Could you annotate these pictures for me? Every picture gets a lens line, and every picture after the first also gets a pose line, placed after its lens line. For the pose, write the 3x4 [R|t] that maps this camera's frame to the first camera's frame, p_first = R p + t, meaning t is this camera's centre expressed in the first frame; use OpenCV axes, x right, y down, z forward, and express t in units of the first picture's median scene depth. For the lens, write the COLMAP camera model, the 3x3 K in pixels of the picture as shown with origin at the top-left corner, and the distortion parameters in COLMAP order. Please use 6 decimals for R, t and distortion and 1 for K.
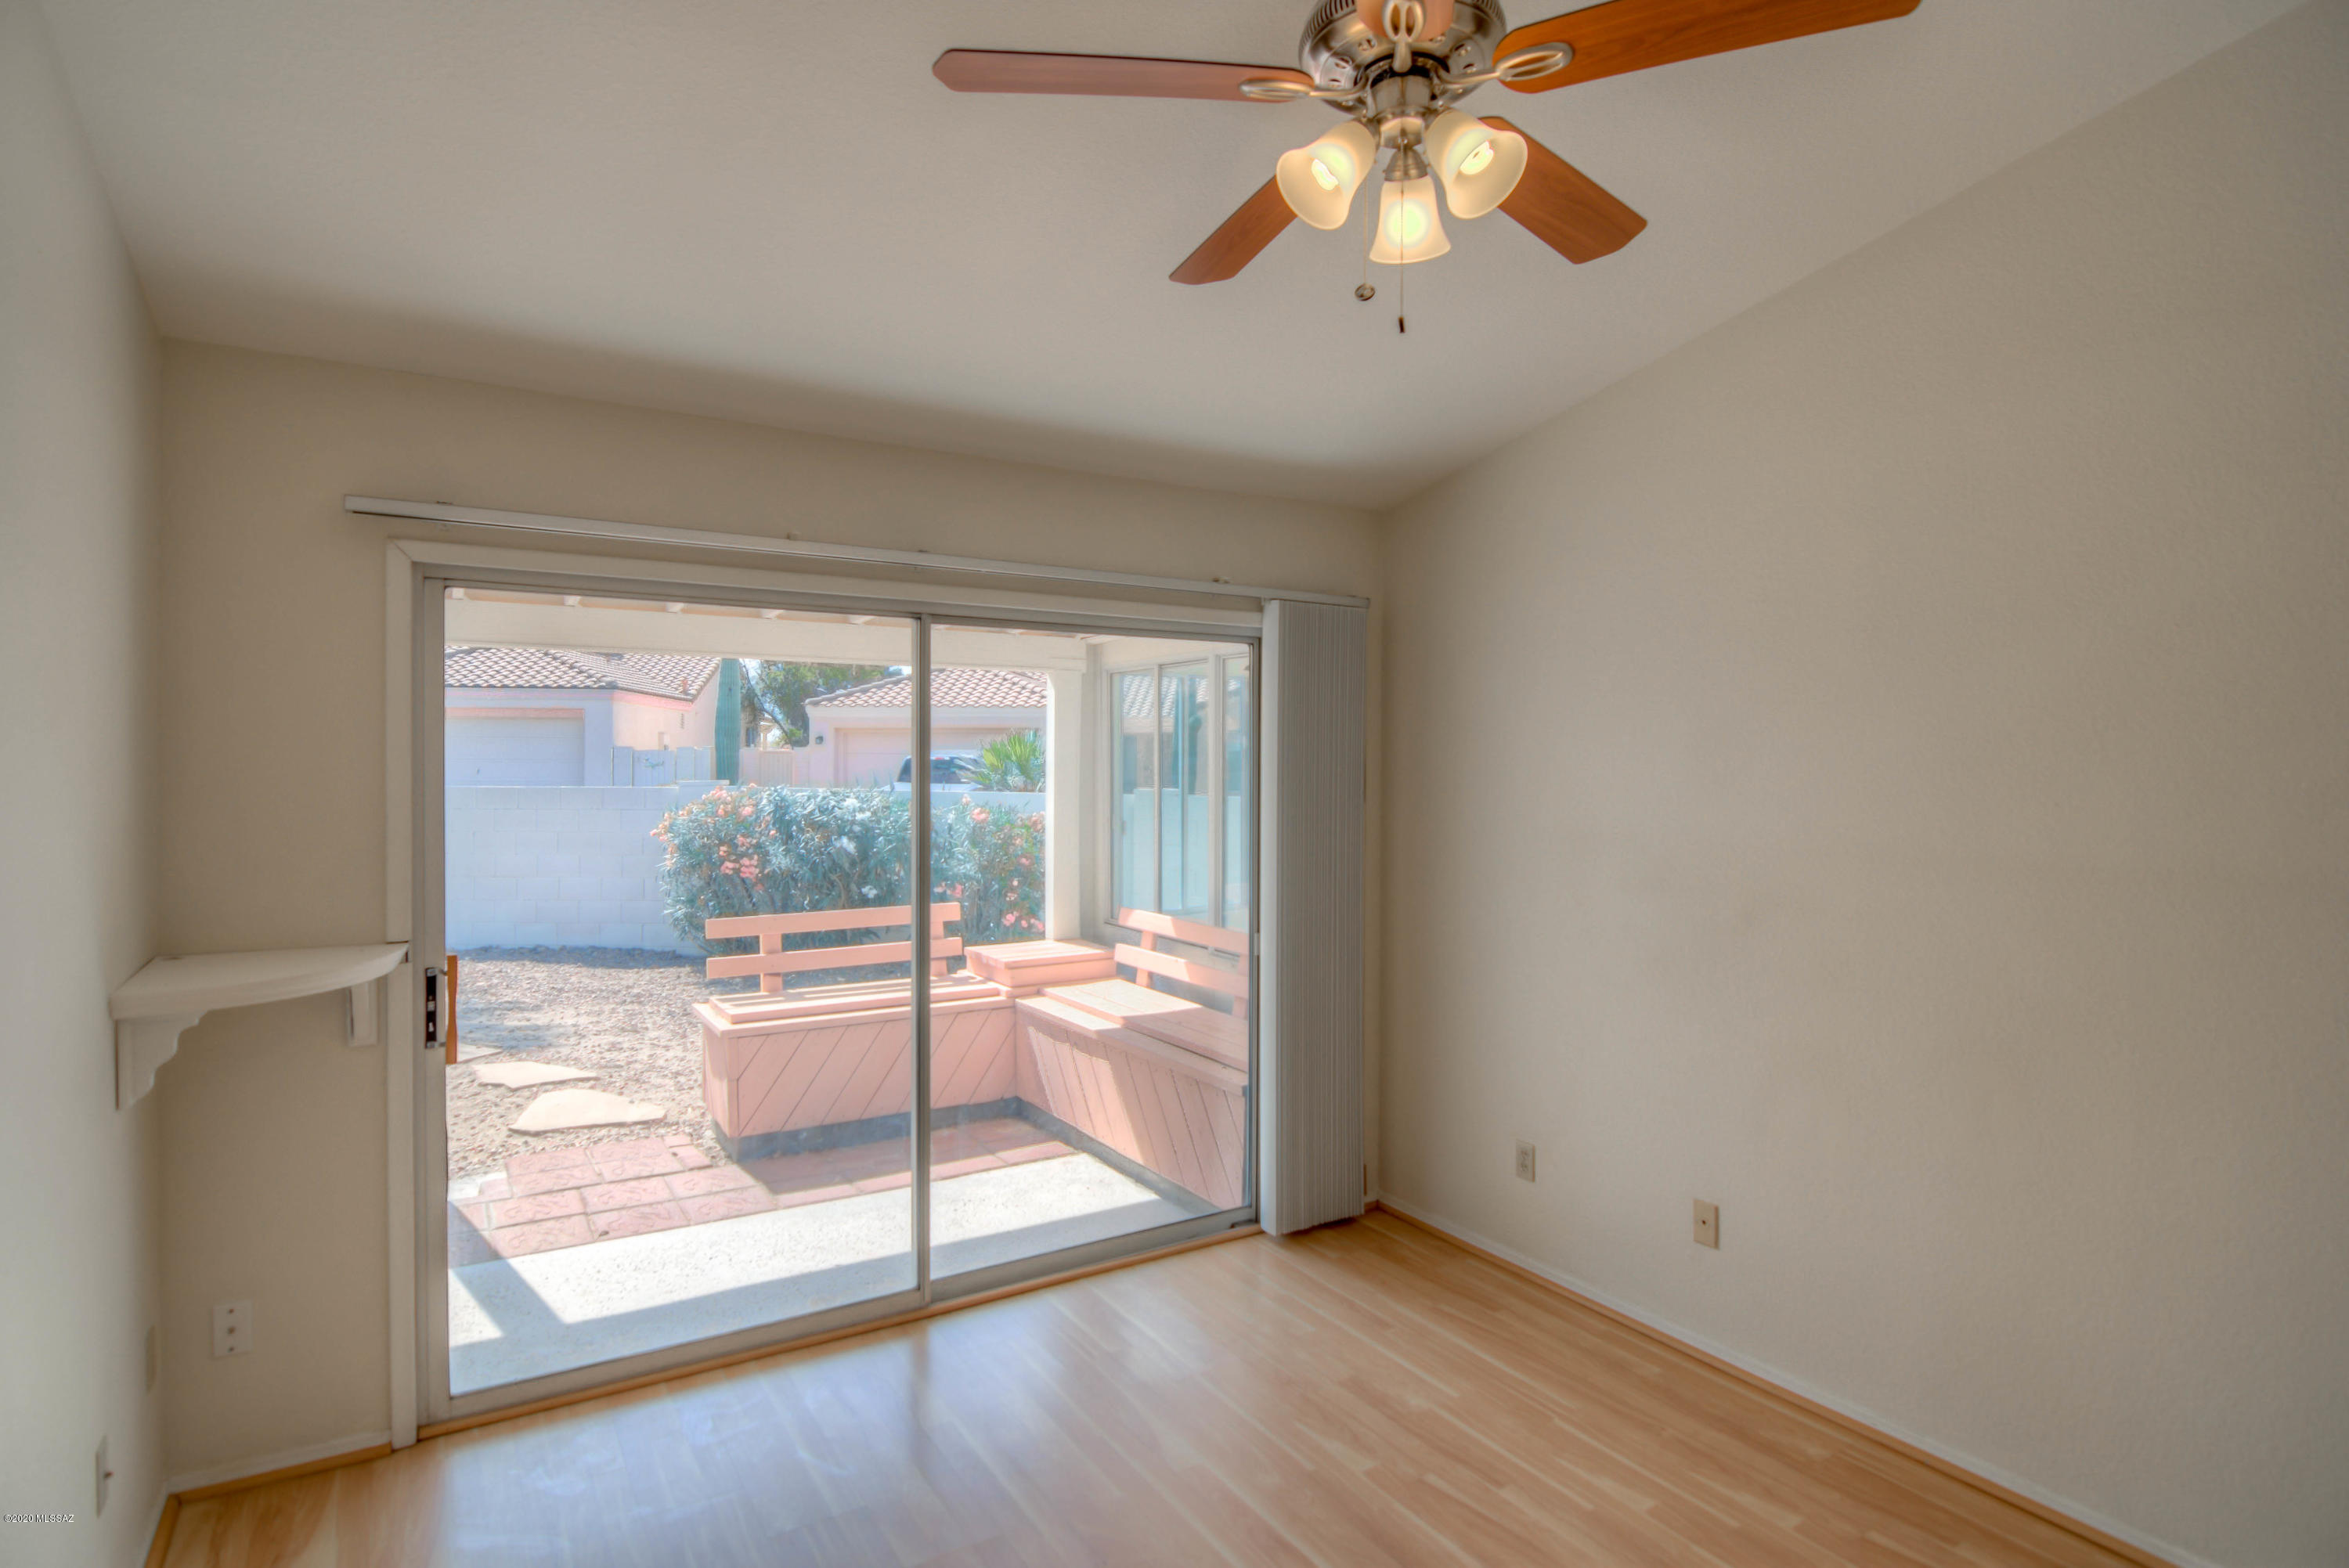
lens RADIAL K [[1223.9, 0, 1160.1], [0, 1223.9, 797.0], [0, 0, 1]] dist [-0.004551, -0.009299]
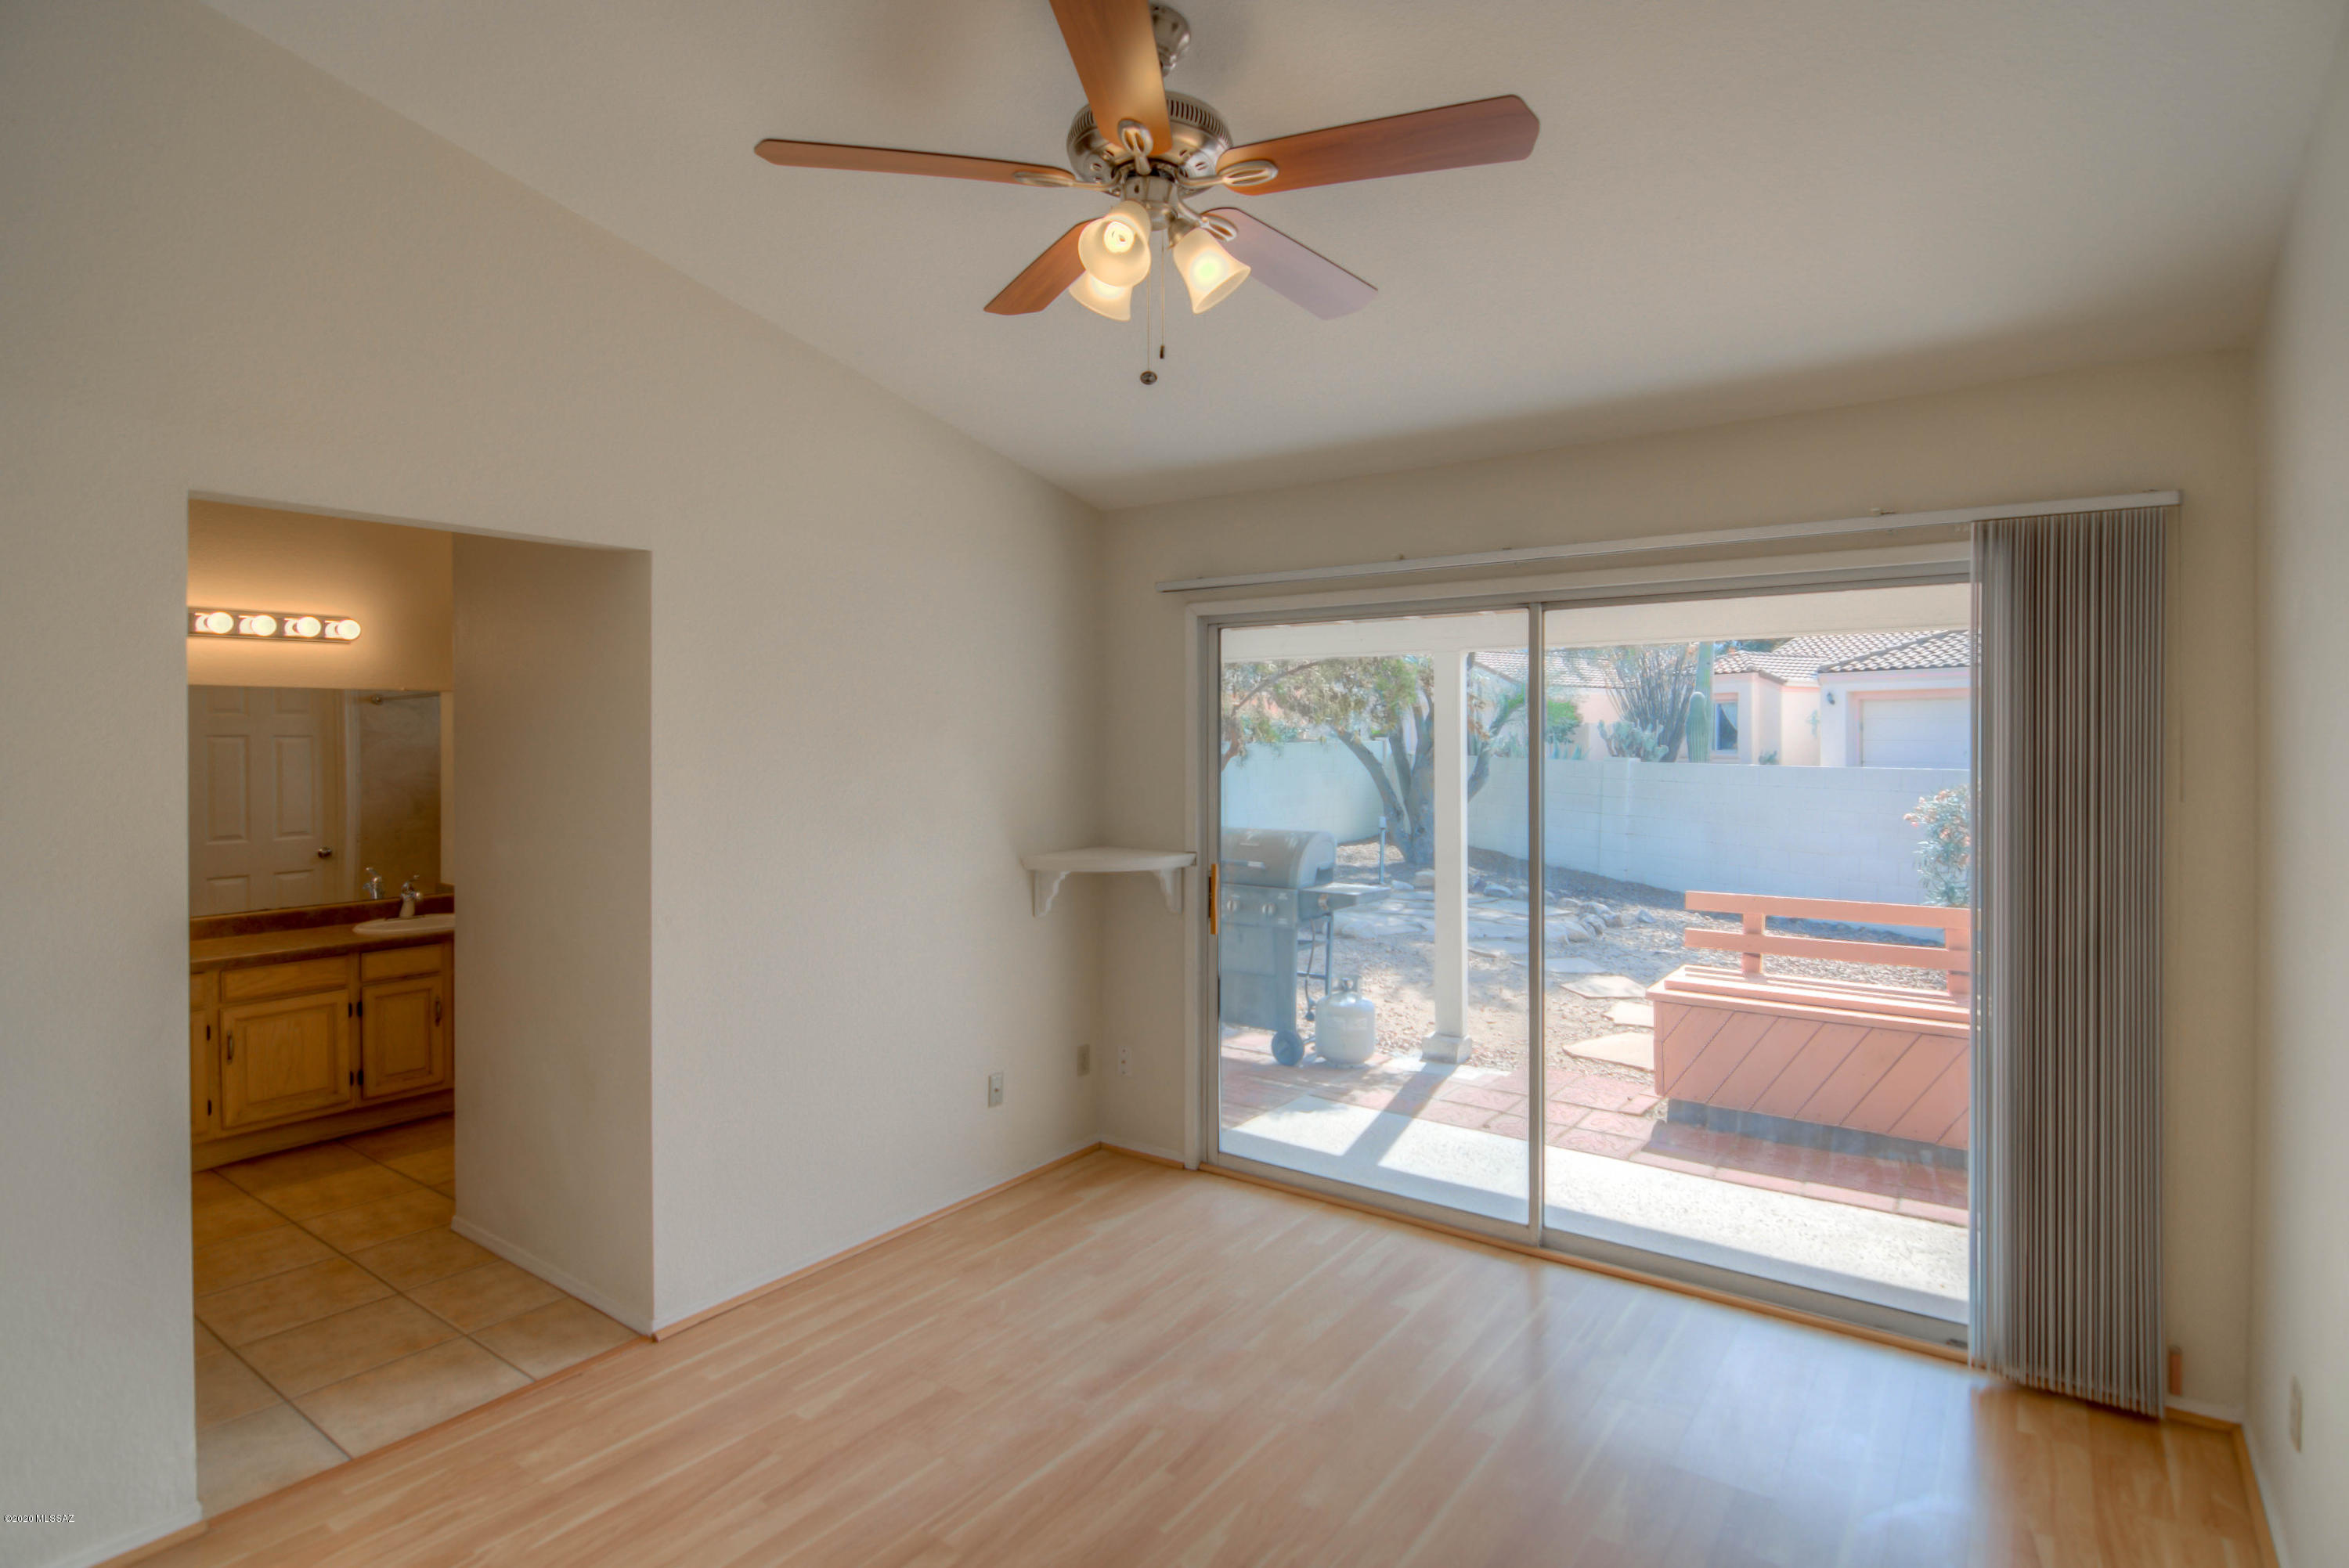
lens RADIAL K [[1223.9, 0, 1128.0], [0, 1223.9, 743.6], [0, 0, 1]] dist [-0.004551, -0.009299]
pose [[0.346713, -0.000891, -0.937971, 0.613363], [-0.023673, 0.999673, -0.009700, -0.004762], [0.937673, 0.025568, 0.346578, 0.252060]]
